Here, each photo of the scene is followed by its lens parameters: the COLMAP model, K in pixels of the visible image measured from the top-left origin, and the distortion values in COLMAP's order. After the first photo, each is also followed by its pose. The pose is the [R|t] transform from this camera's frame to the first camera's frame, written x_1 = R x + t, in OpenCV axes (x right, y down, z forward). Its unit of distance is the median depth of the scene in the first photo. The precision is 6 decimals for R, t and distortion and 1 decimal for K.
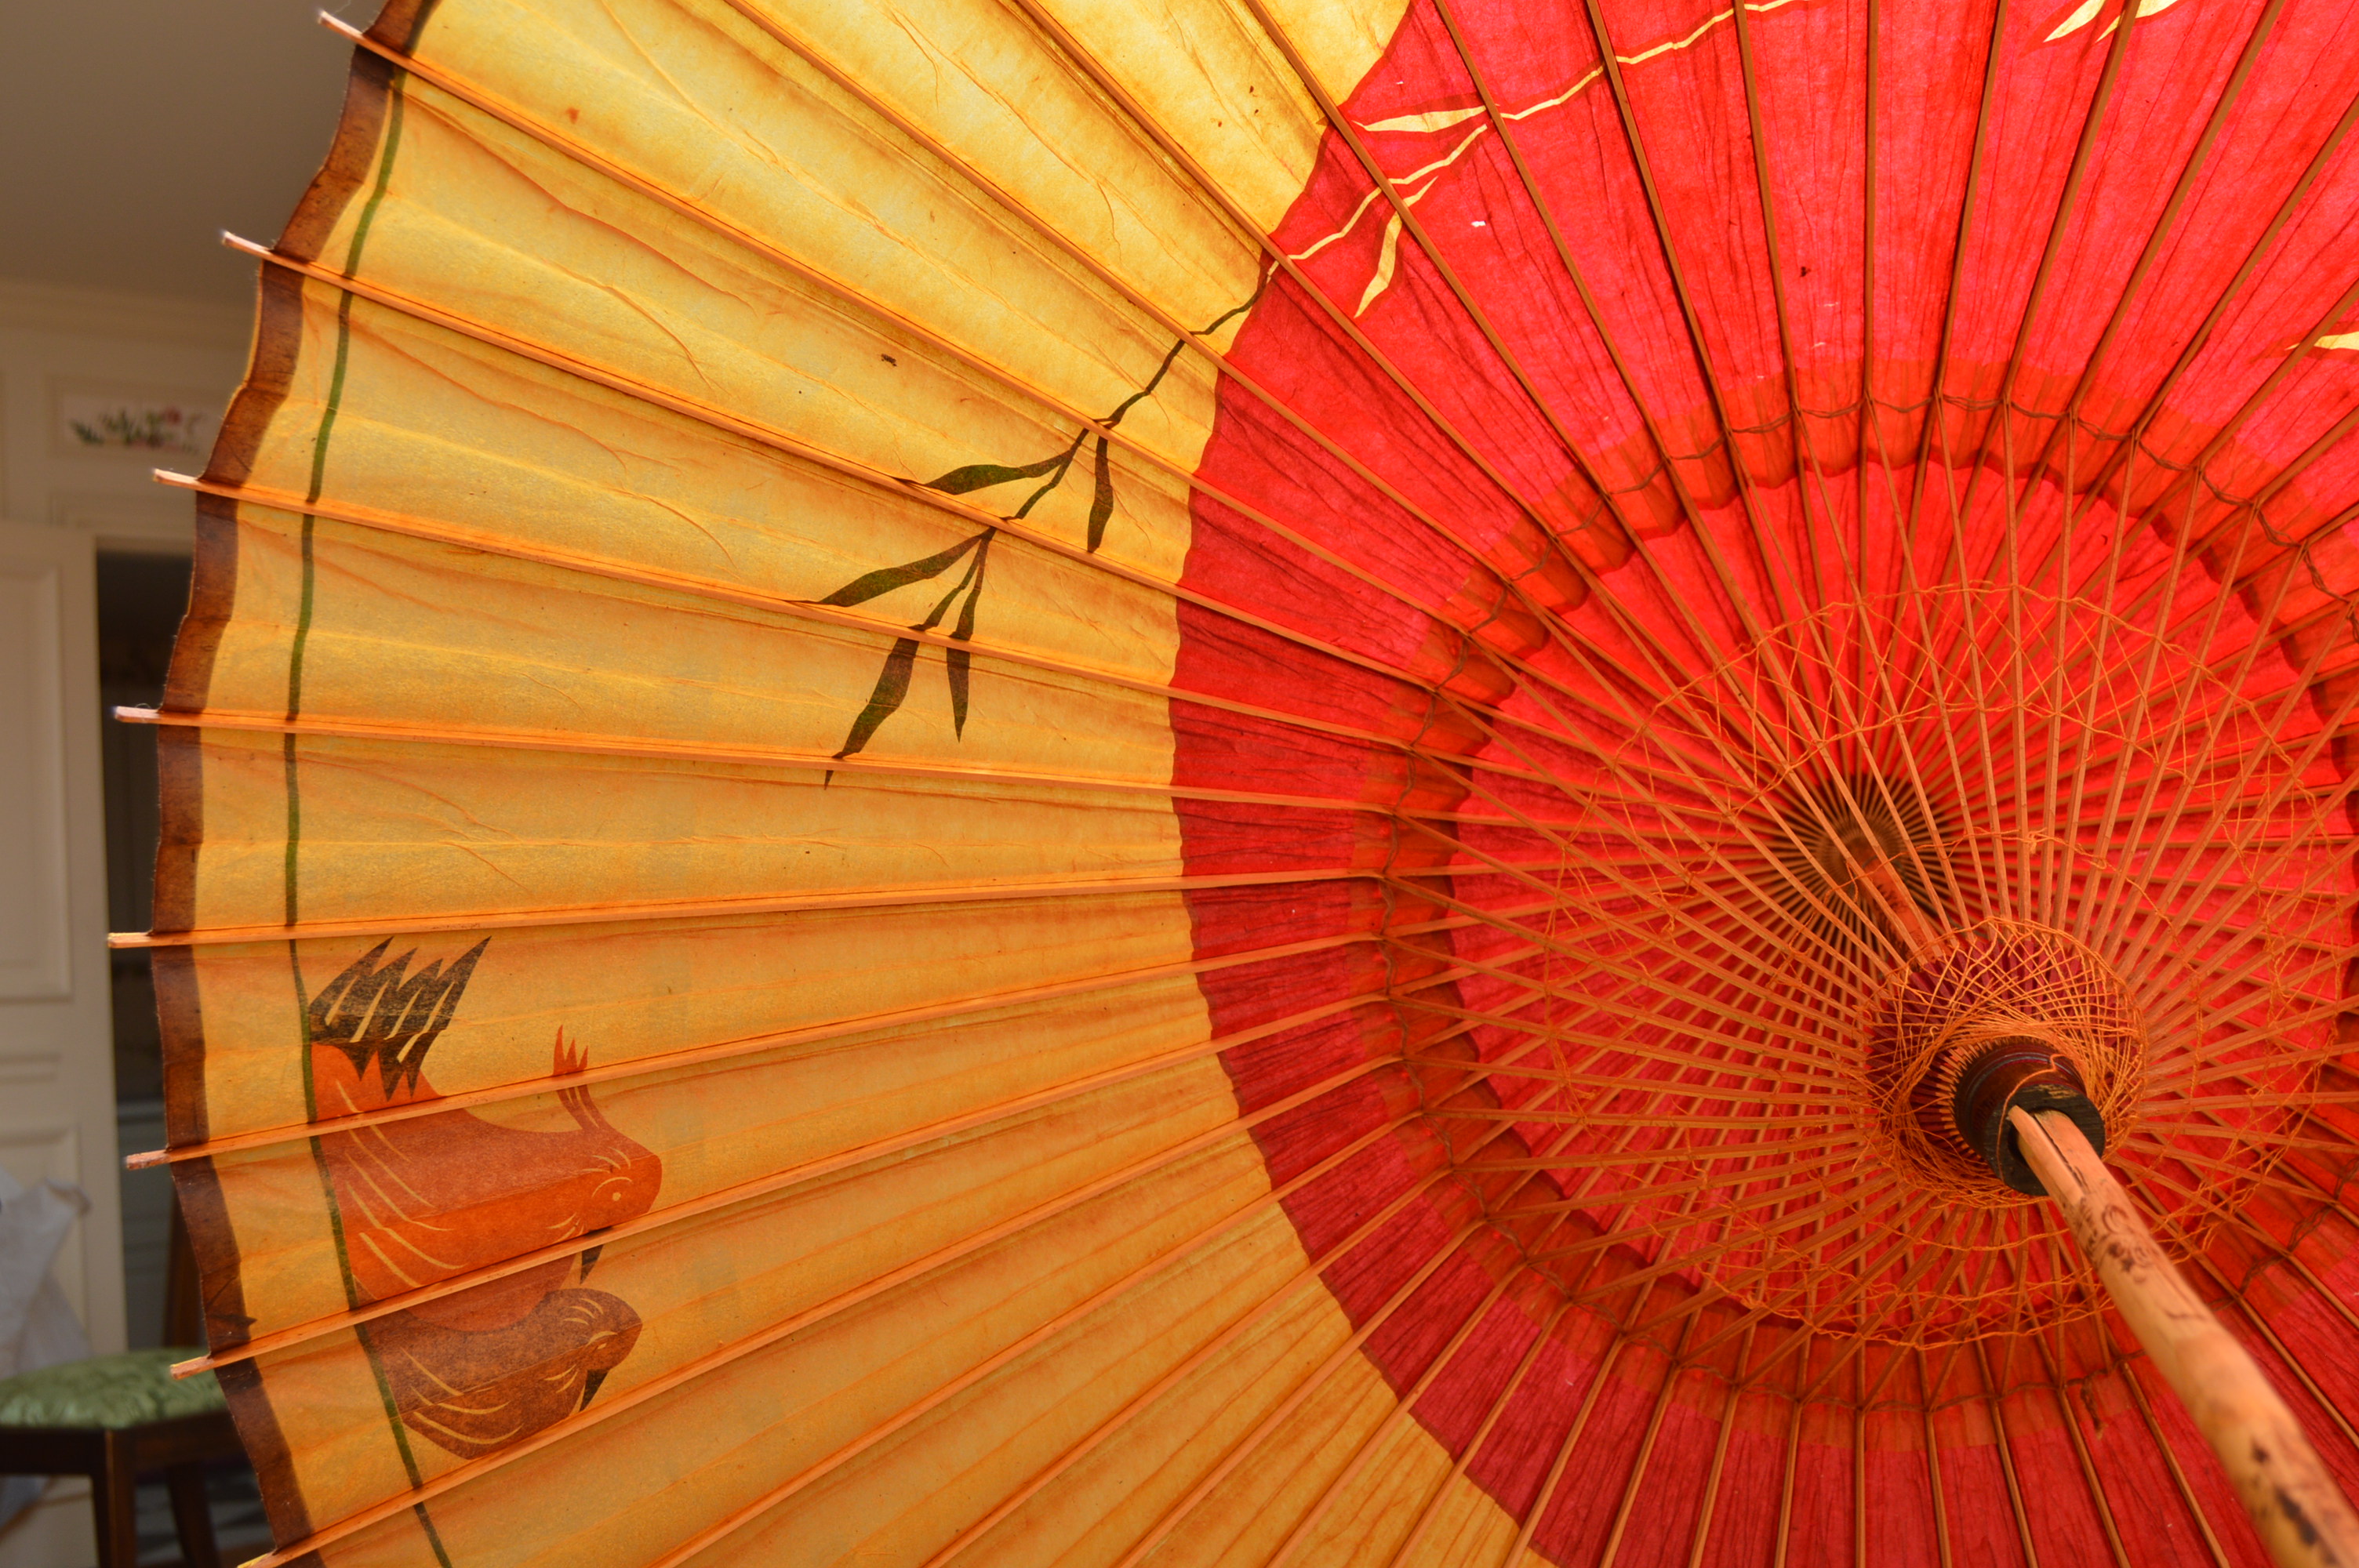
lens RADIAL K [[2291.5, 0, 1179.5], [0, 2291.5, 784.0], [0, 0, 1]] dist [-0.085409, 0.034832]
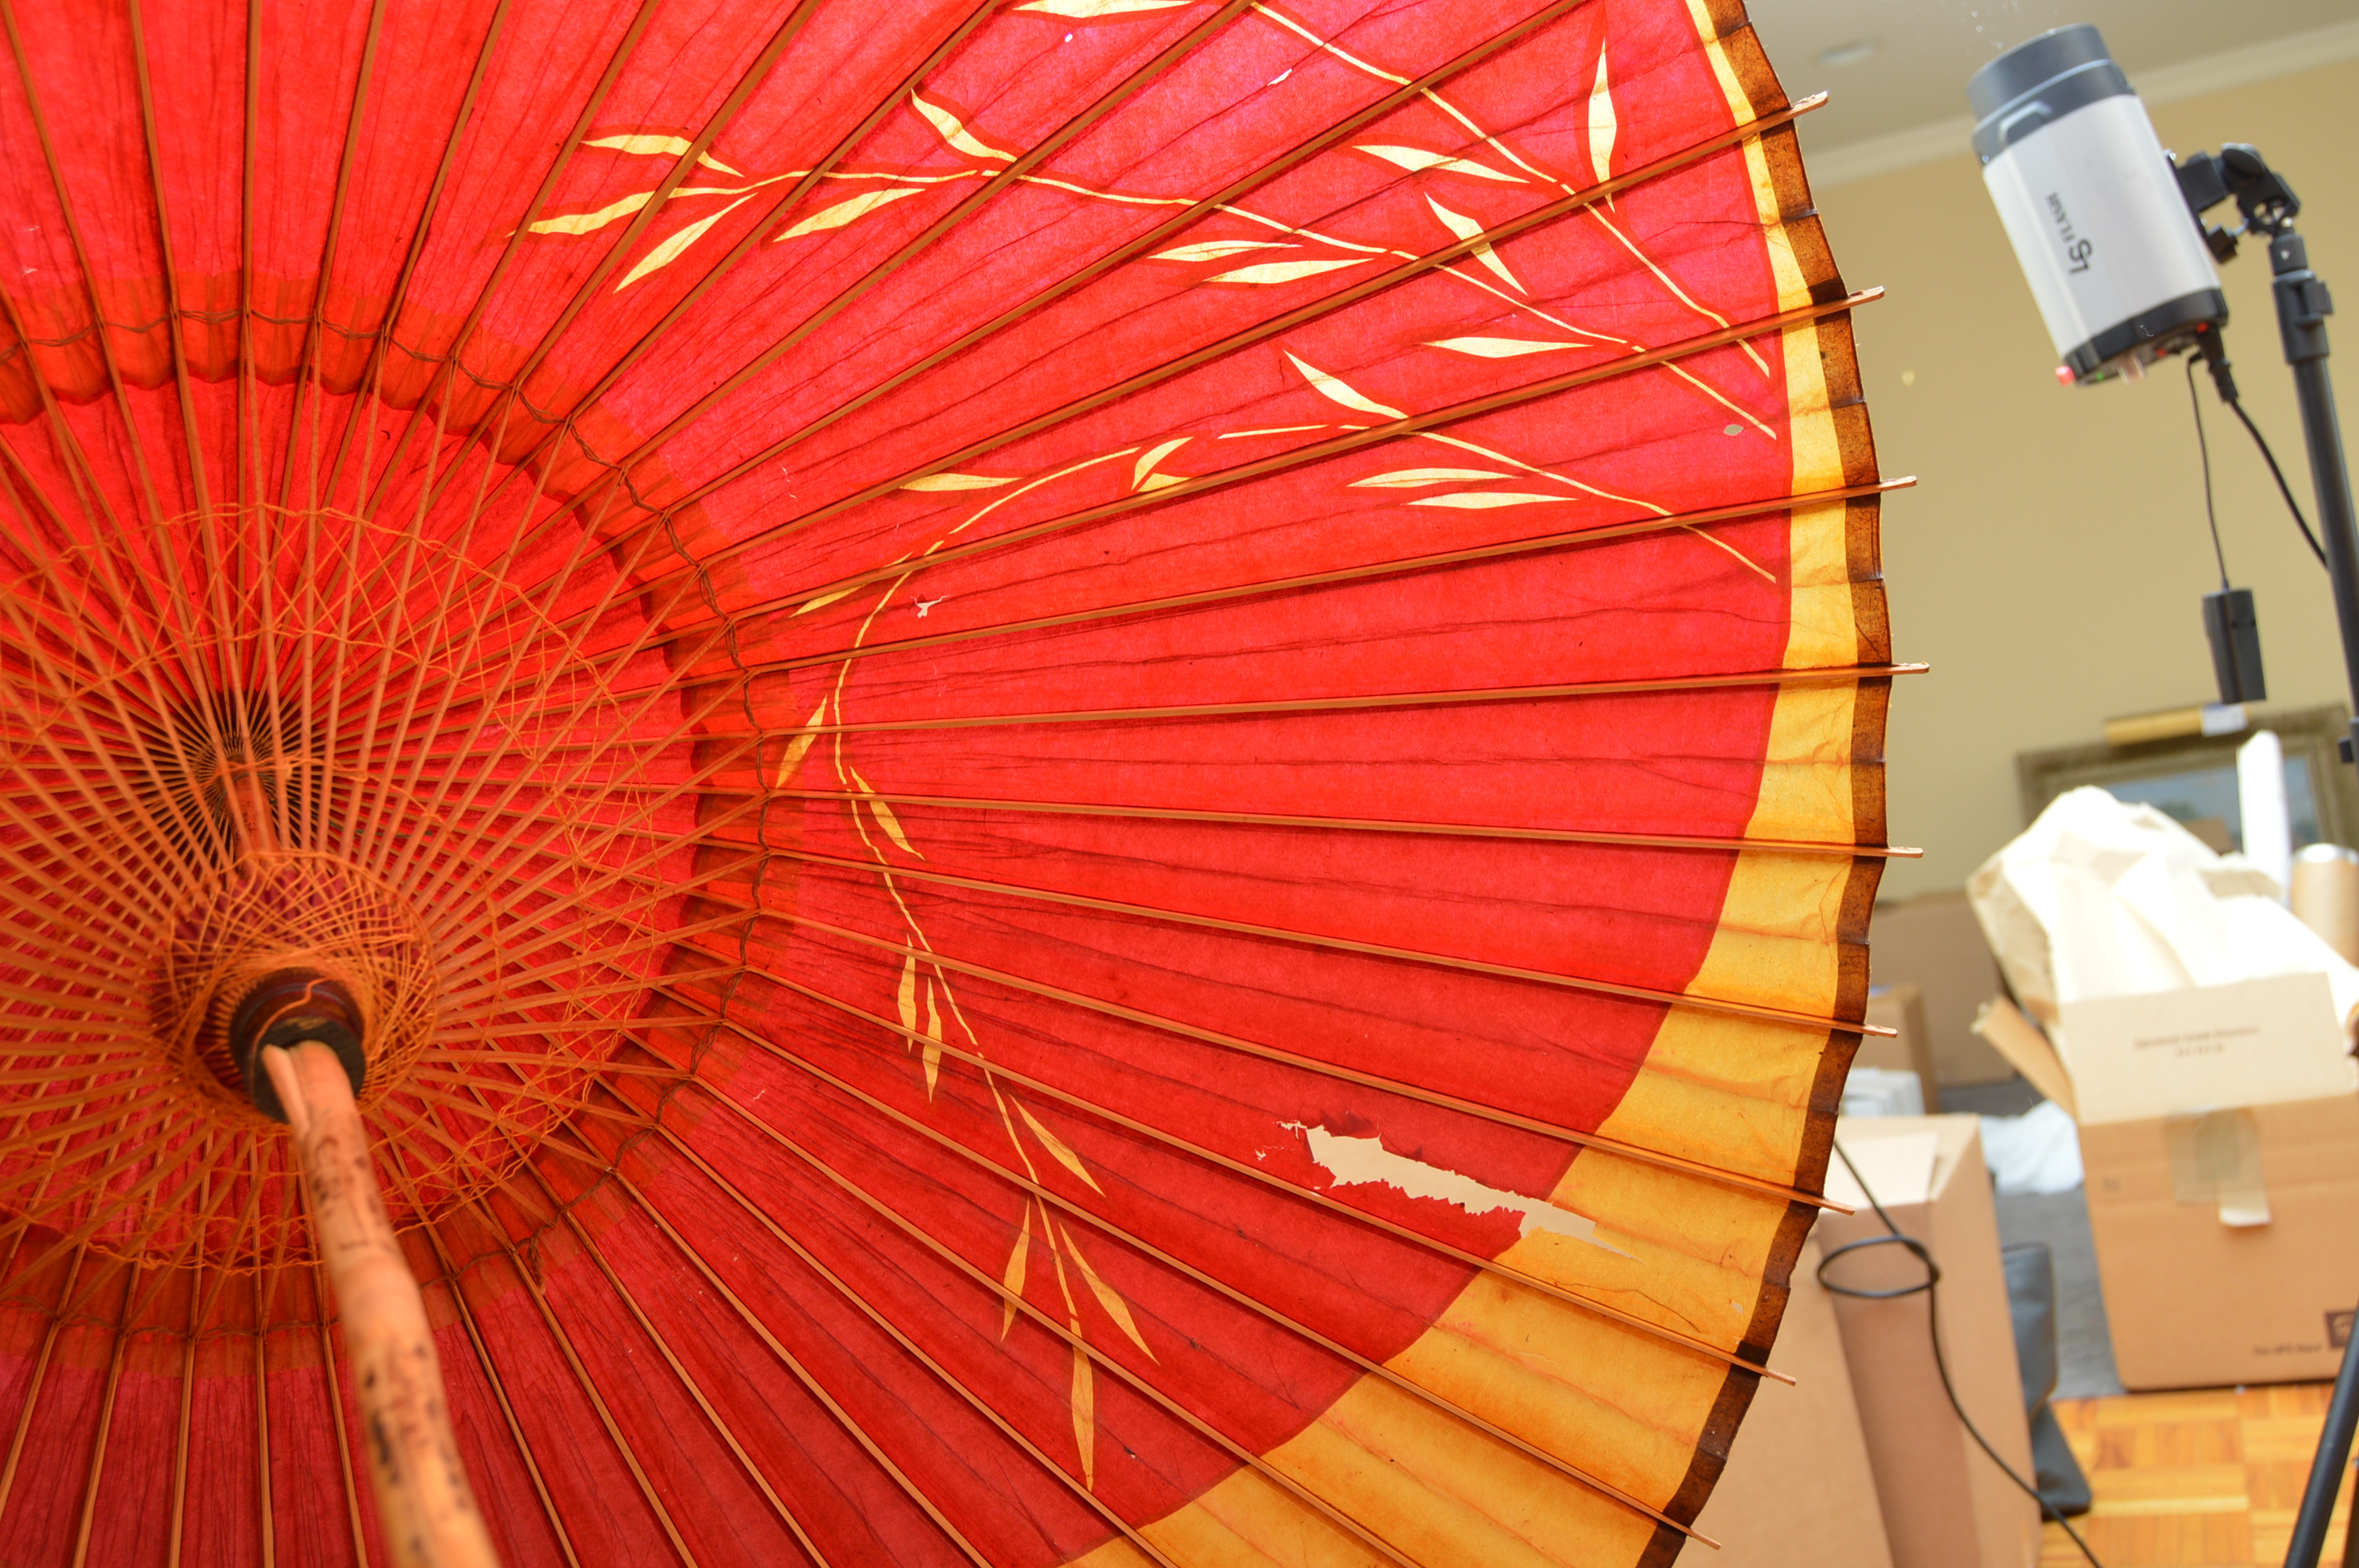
lens RADIAL K [[2291.5, 0, 1179.5], [0, 2291.5, 784.0], [0, 0, 1]] dist [-0.085409, 0.034832]
pose [[0.838134, -0.186933, 0.512434, 0.179907], [0.146290, 0.982061, 0.118979, -0.026656], [-0.525482, -0.024757, 0.850444, -0.053588]]
